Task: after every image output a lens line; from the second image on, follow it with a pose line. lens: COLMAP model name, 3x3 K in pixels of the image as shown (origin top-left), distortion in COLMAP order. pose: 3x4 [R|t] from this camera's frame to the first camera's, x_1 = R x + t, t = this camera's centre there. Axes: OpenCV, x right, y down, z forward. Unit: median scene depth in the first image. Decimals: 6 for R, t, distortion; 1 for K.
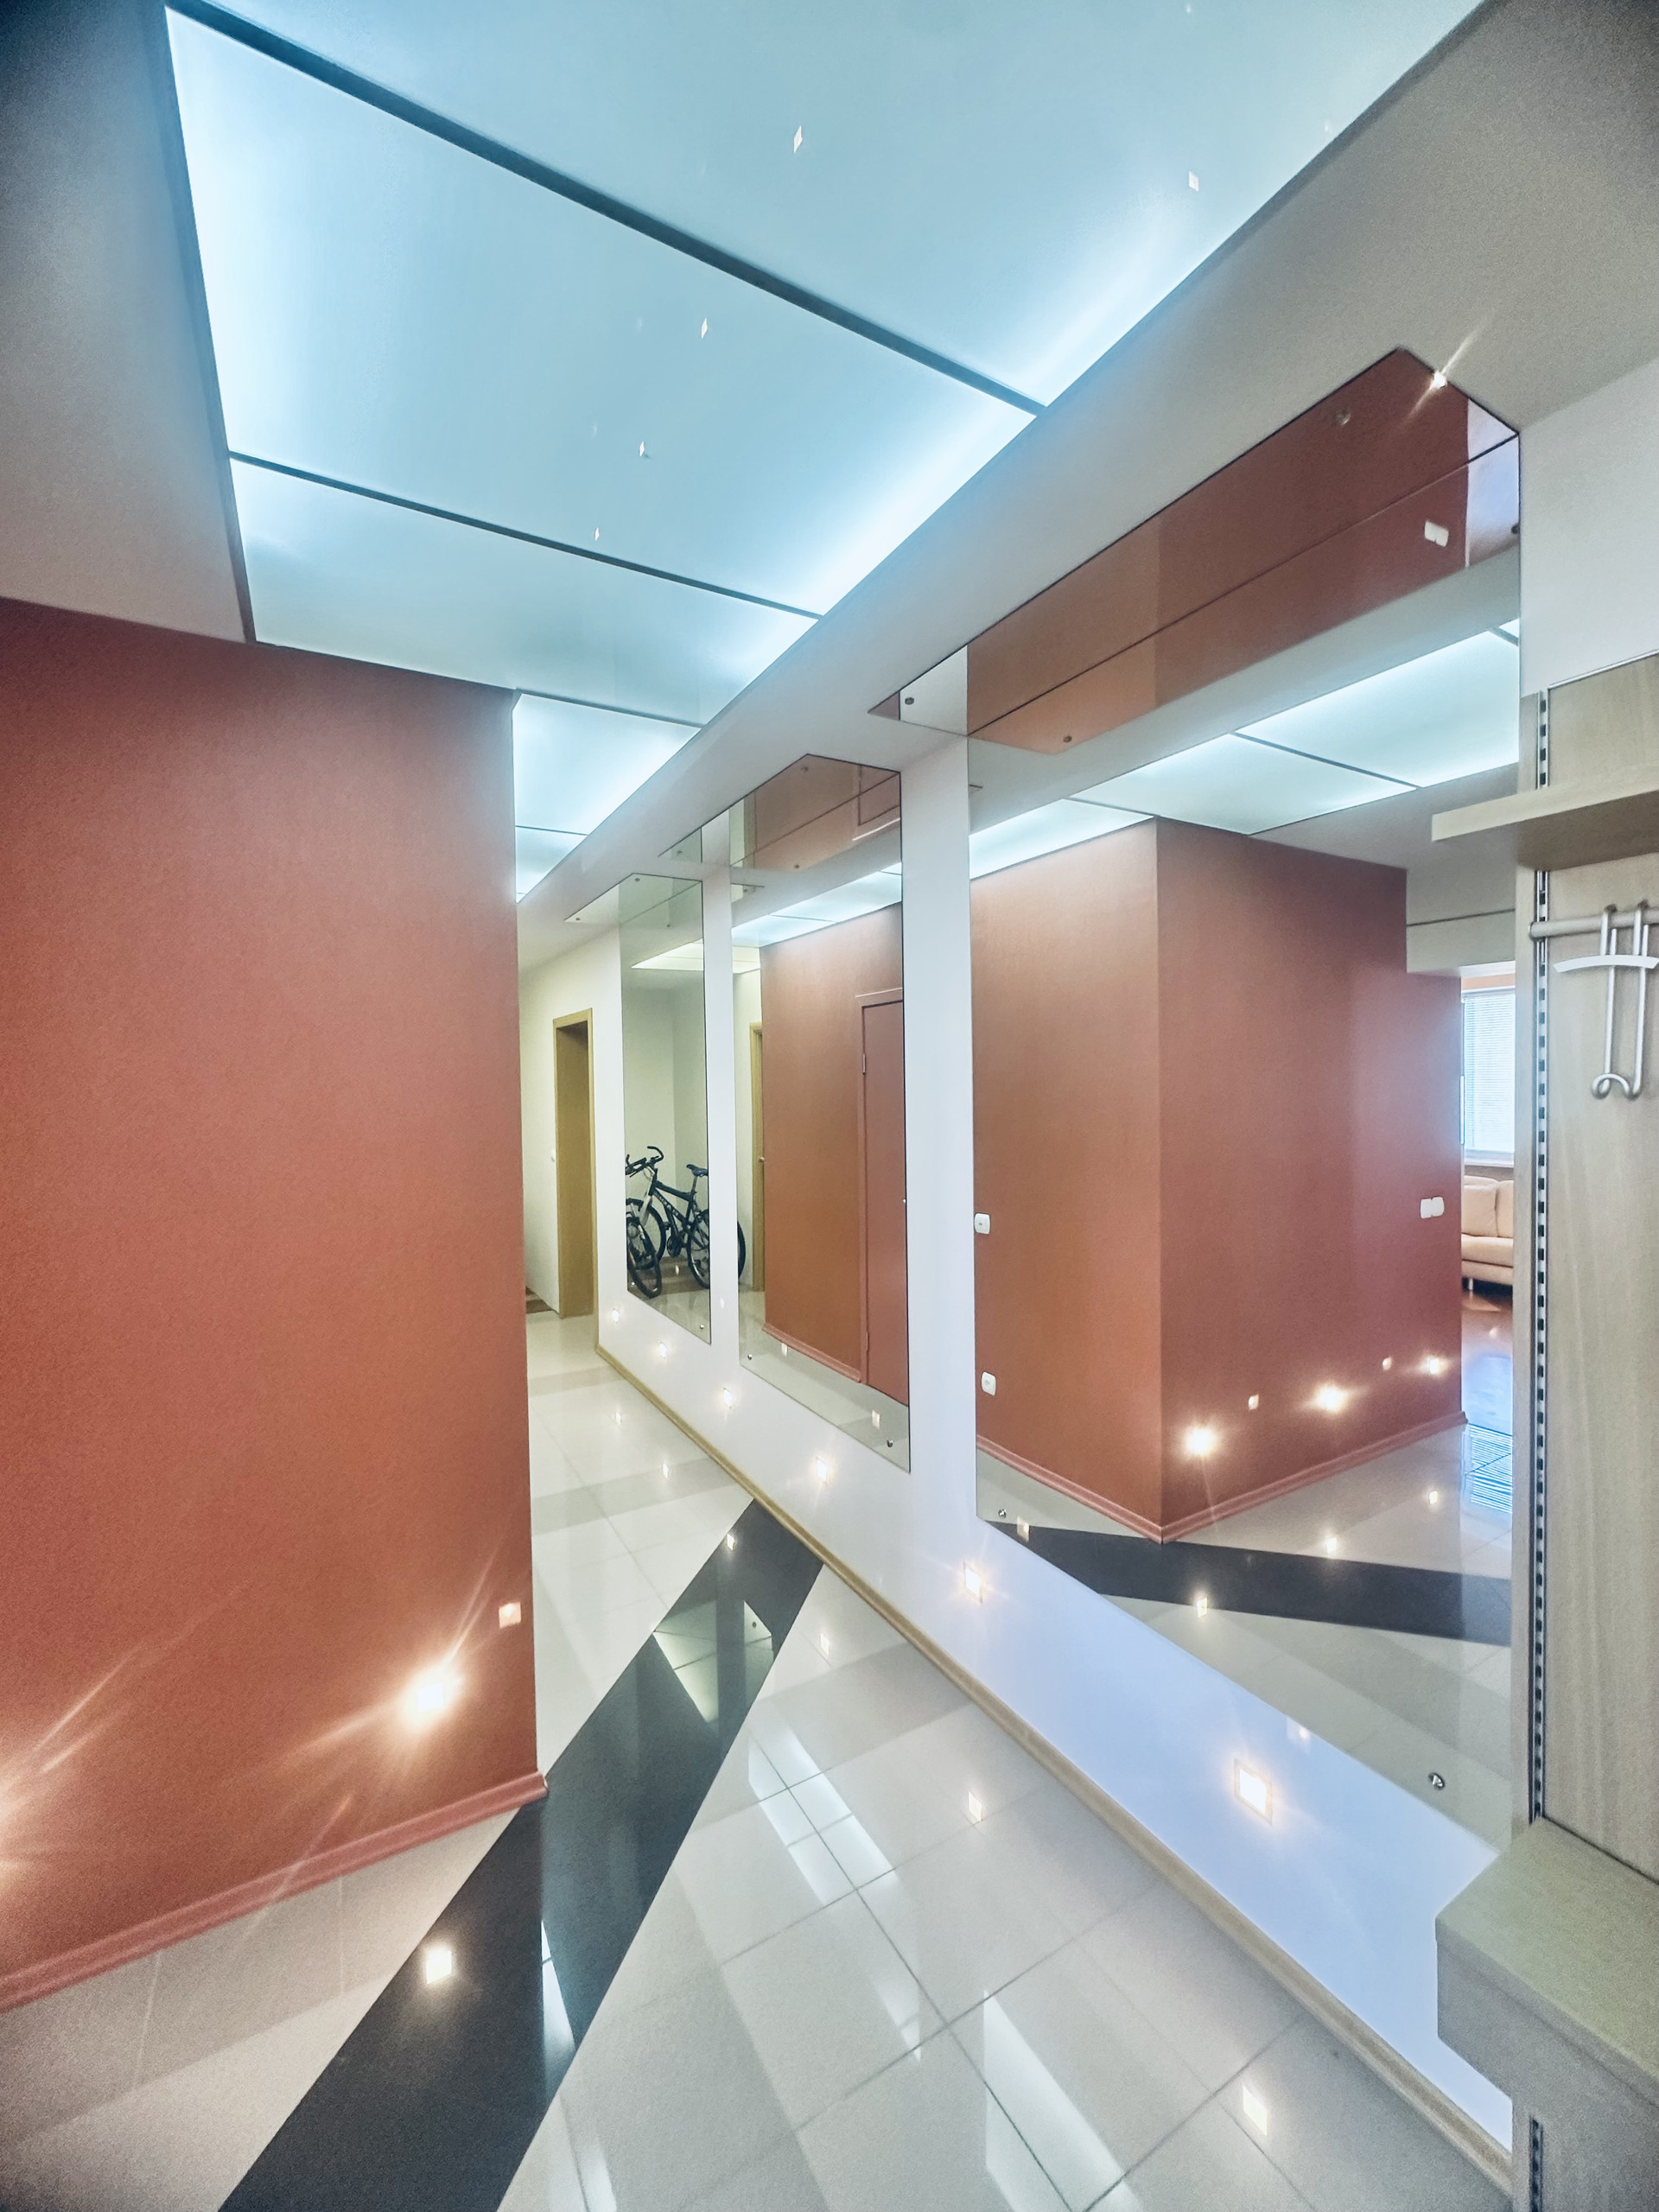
lens RADIAL K [[883.6, 0, 829.3], [0, 883.6, 1104.5], [0, 0, 1]] dist [-0.002030, -0.000330]
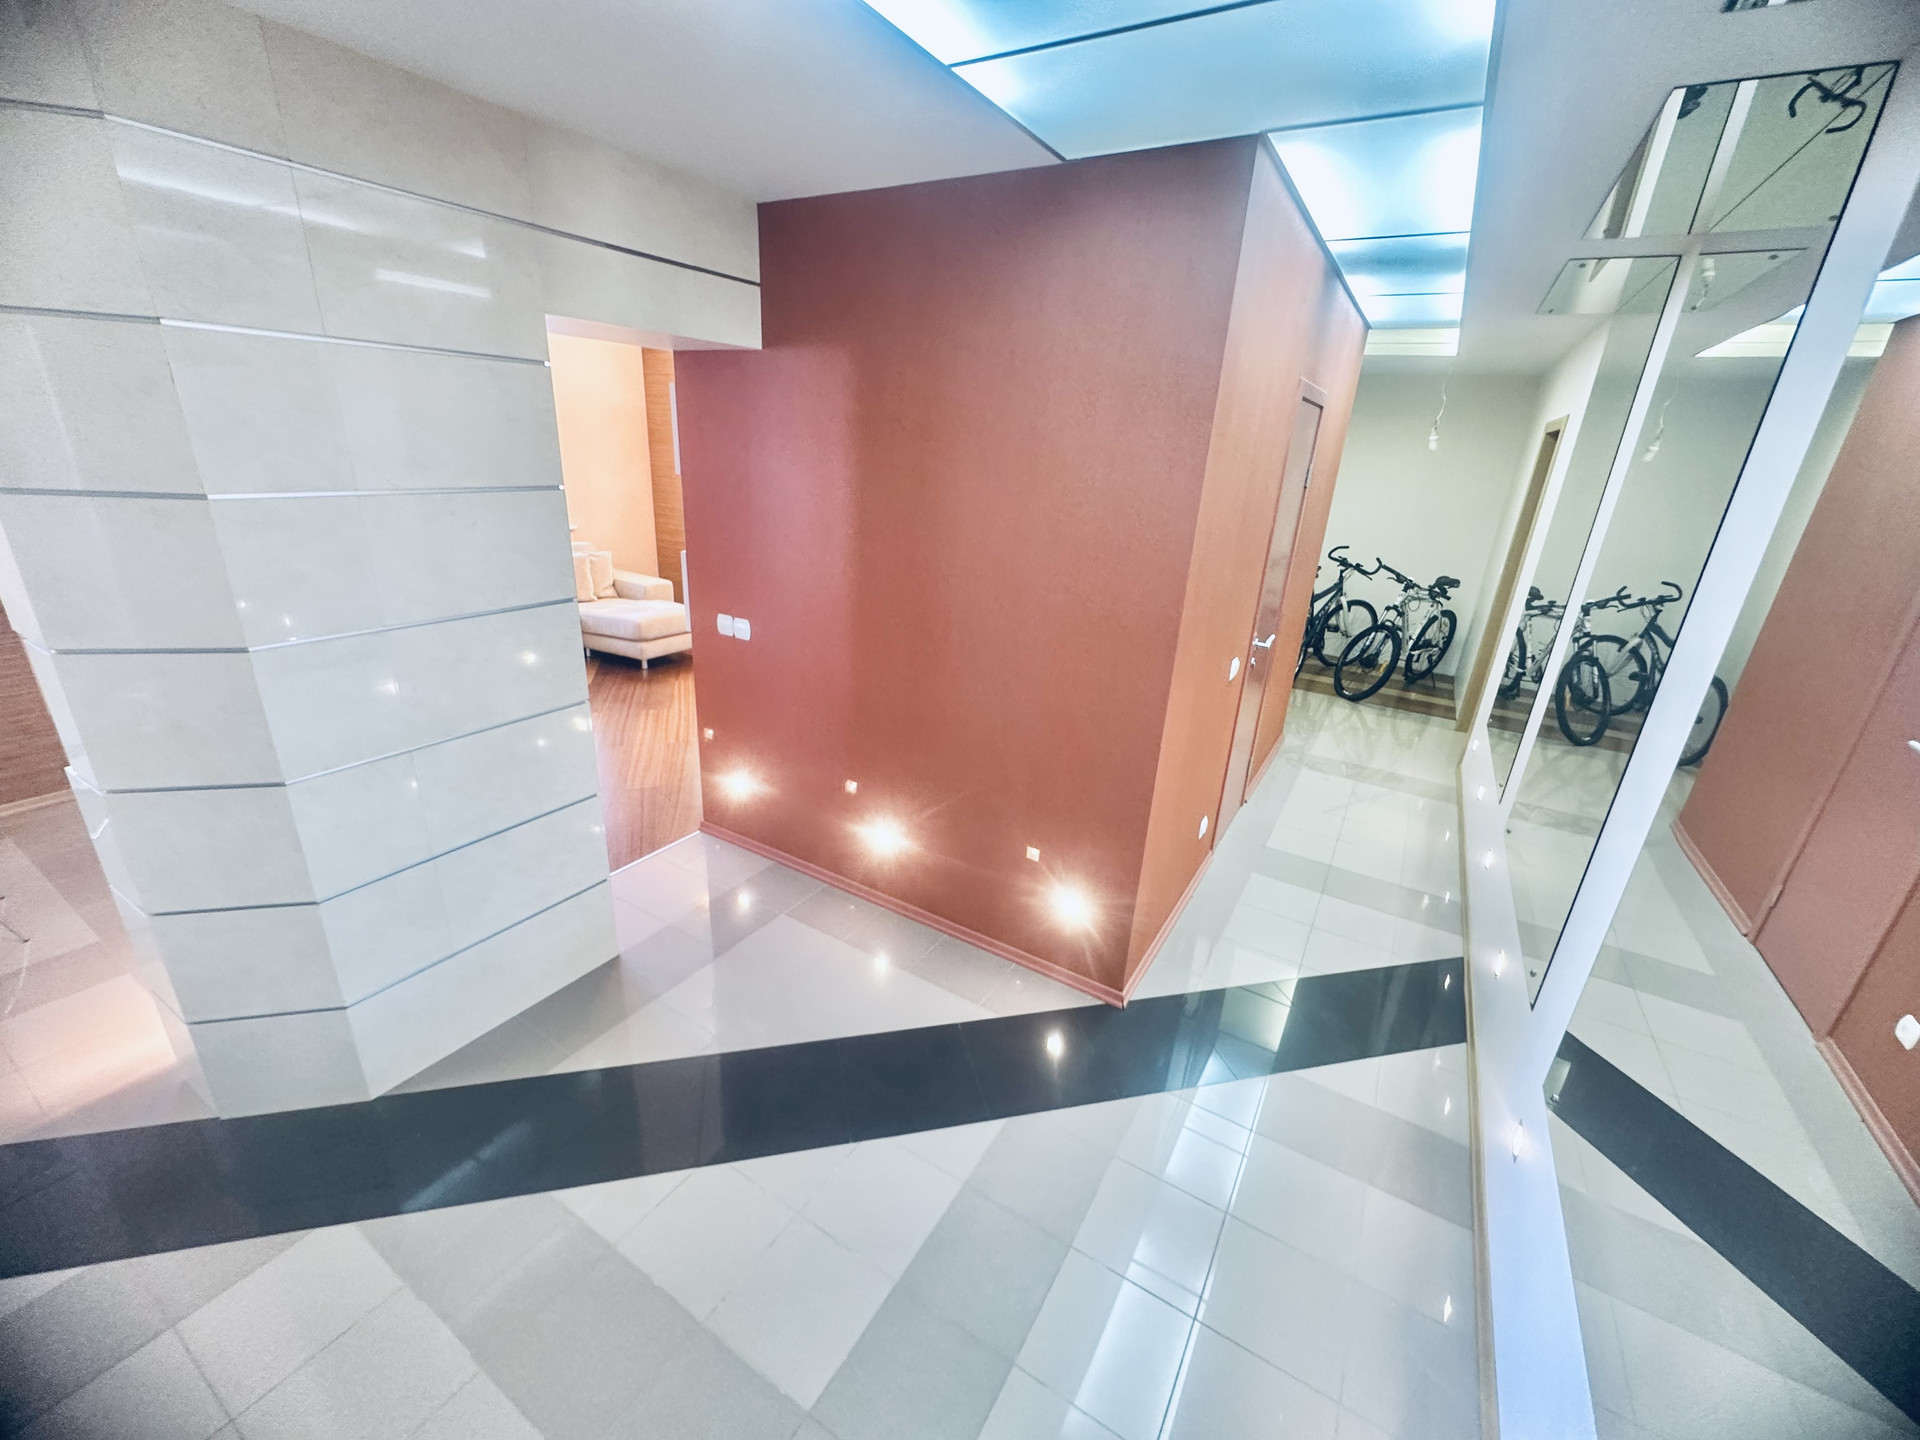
lens RADIAL K [[771.4, 0, 960.4], [0, 771.4, 721.2], [0, 0, 1]] dist [-0.007379, 0.003621]
pose [[0.474444, 0.346004, -0.809434, 0.383092], [-0.083456, 0.933051, 0.349929, -0.094179], [0.876321, -0.098469, 0.471557, 0.166481]]
